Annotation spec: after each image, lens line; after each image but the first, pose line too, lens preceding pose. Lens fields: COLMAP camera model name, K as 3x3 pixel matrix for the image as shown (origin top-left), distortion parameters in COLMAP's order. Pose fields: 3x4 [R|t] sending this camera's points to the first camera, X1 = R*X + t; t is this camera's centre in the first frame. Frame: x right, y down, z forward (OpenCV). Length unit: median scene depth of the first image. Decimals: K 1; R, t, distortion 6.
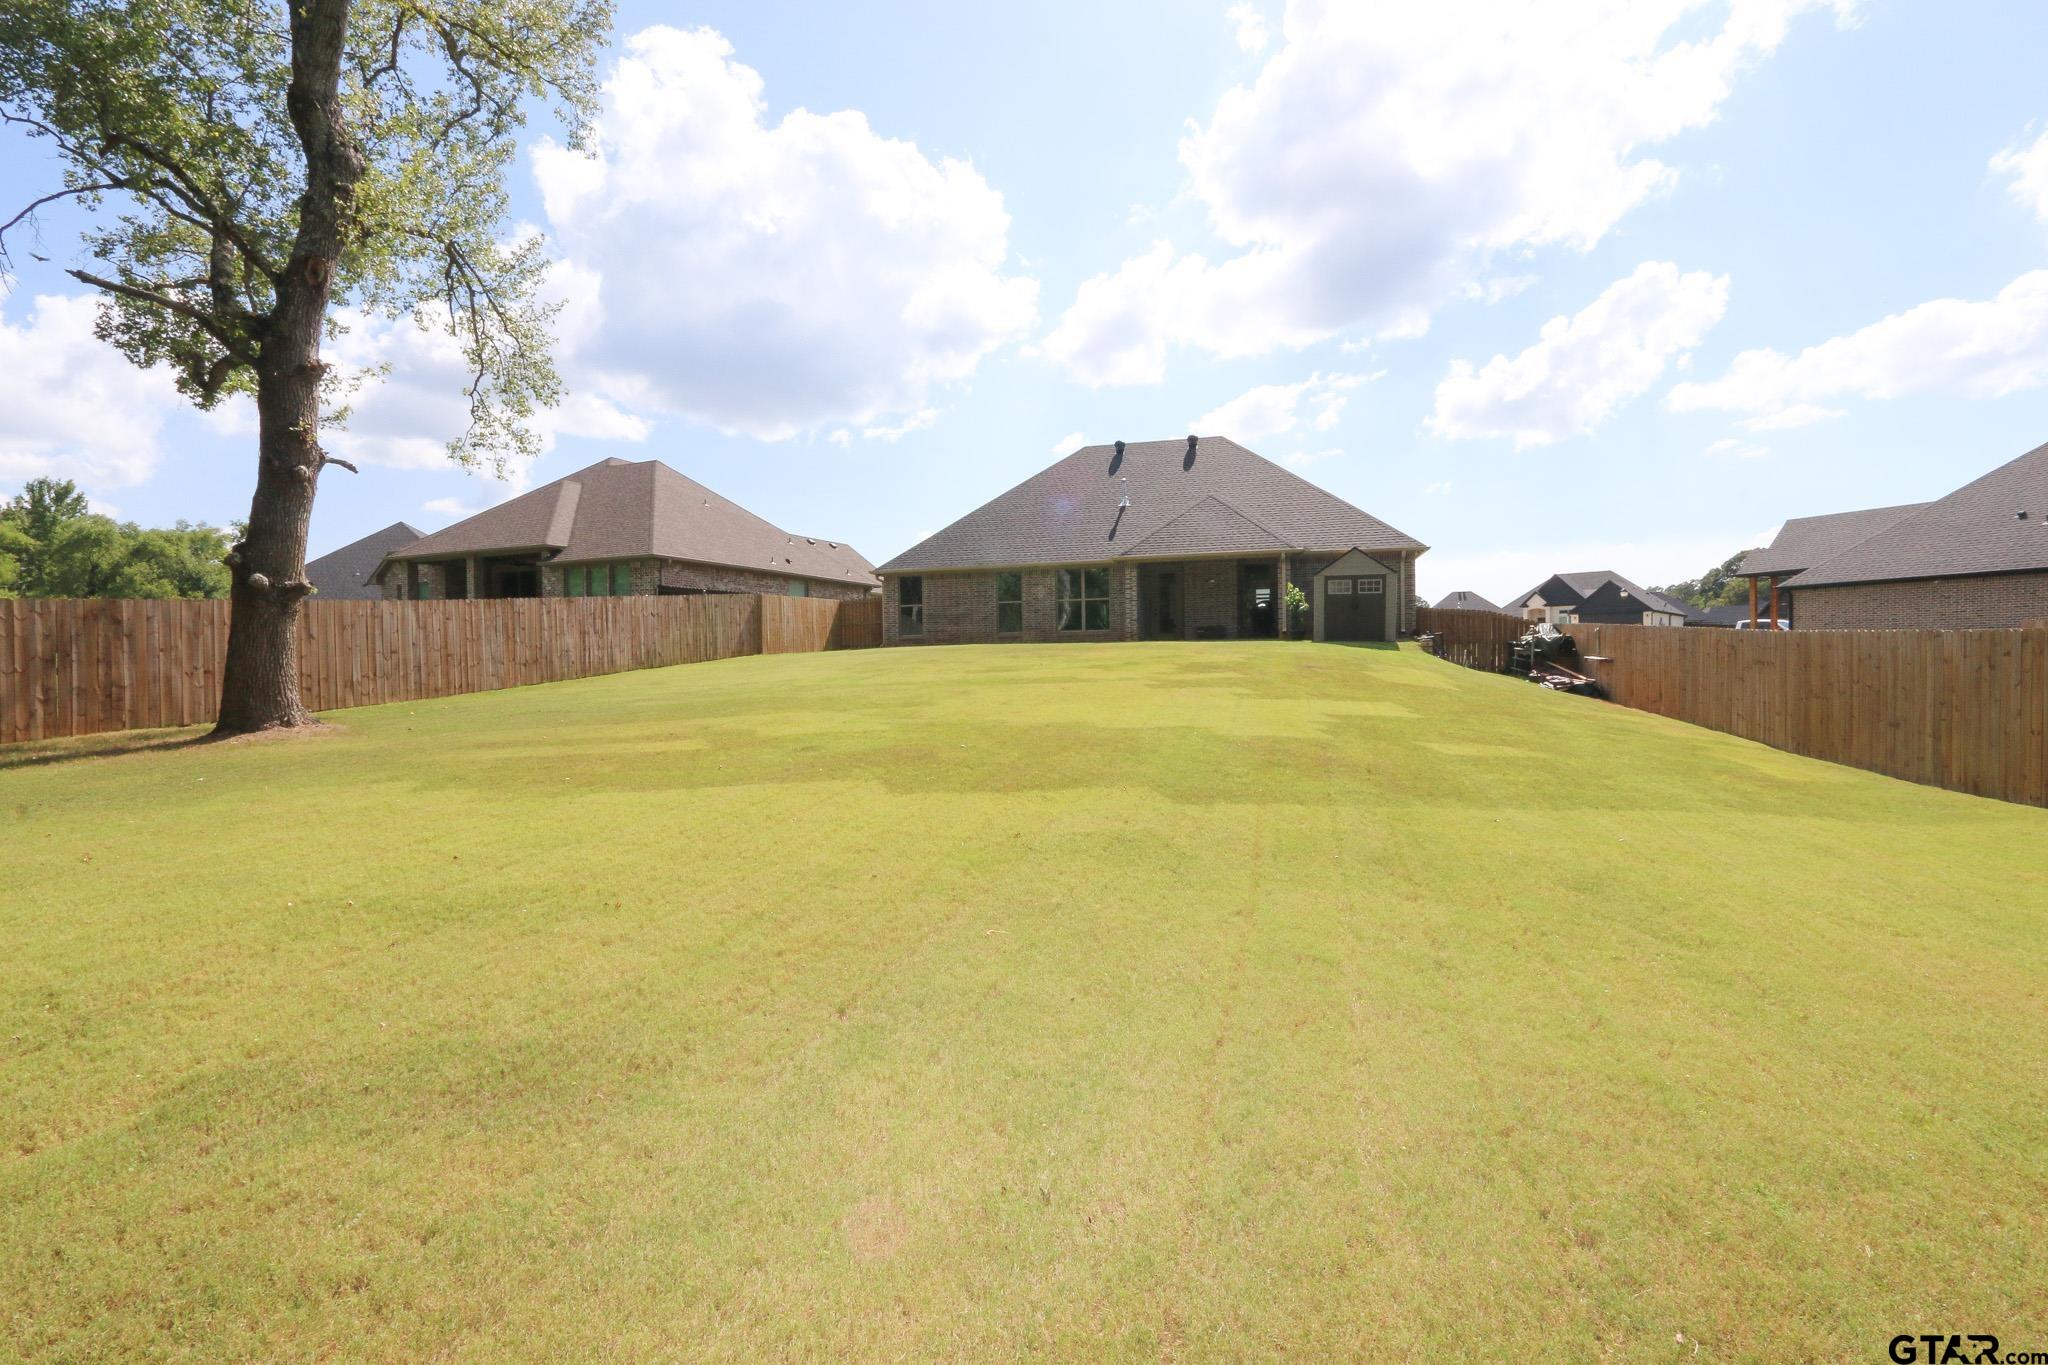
lens RADIAL K [[949.1, 0, 1024.1], [0, 949.1, 677.4], [0, 0, 1]] dist [-0.000561, 0.000228]
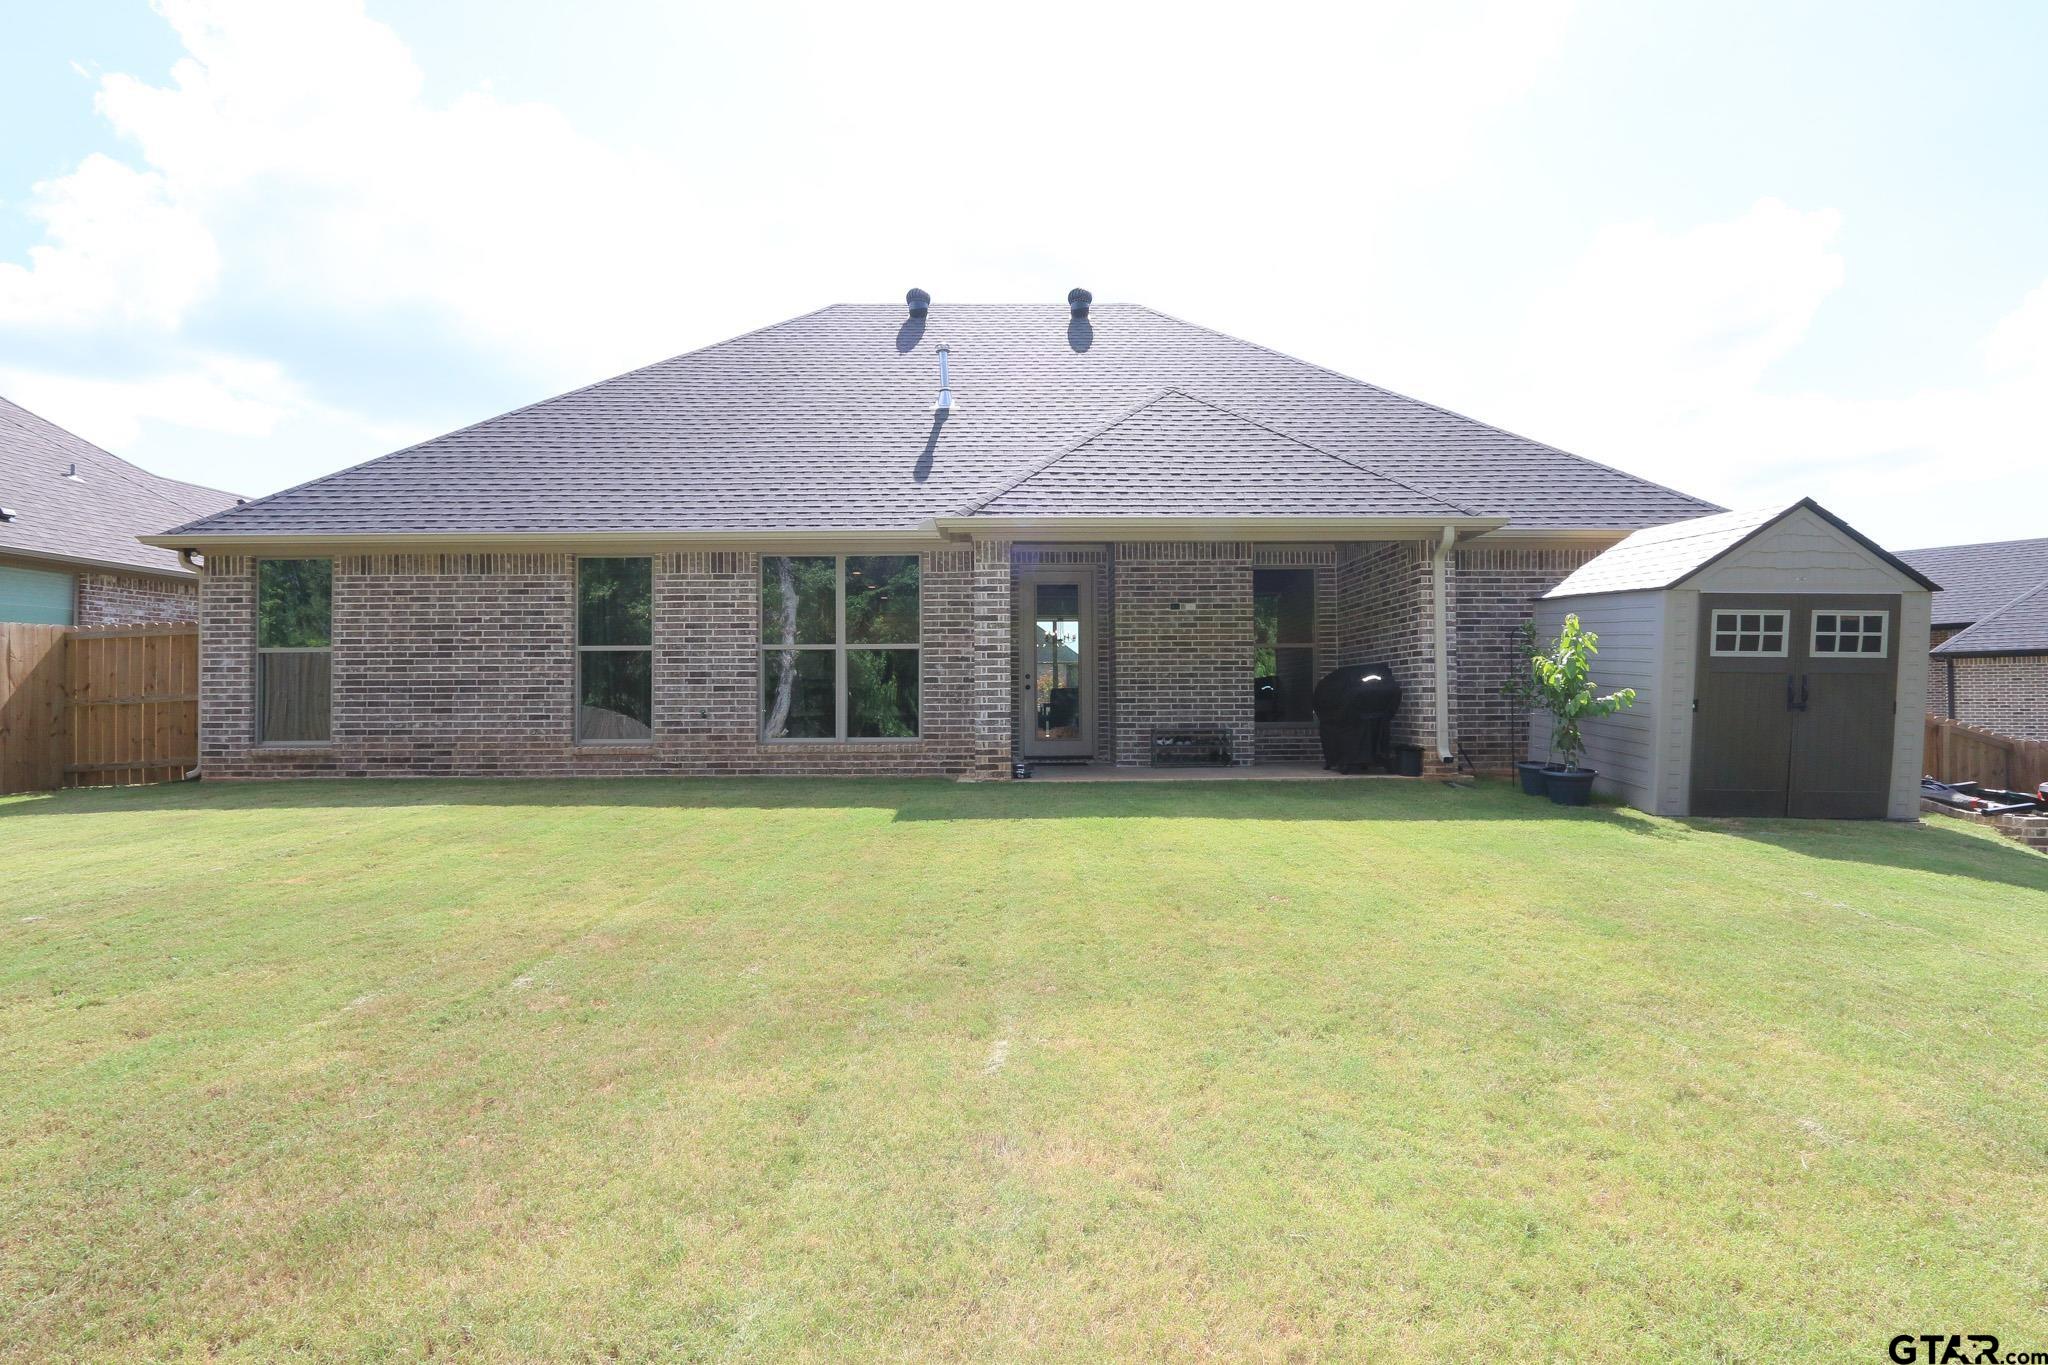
lens RADIAL K [[949.1, 0, 1028.2], [0, 949.1, 689.0], [0, 0, 1]] dist [-0.000561, 0.000228]
pose [[0.959332, 0.013320, 0.281966, 0.030266], [-0.005325, 0.999562, -0.029102, -0.055563], [-0.282231, 0.026417, 0.958983, 0.636142]]
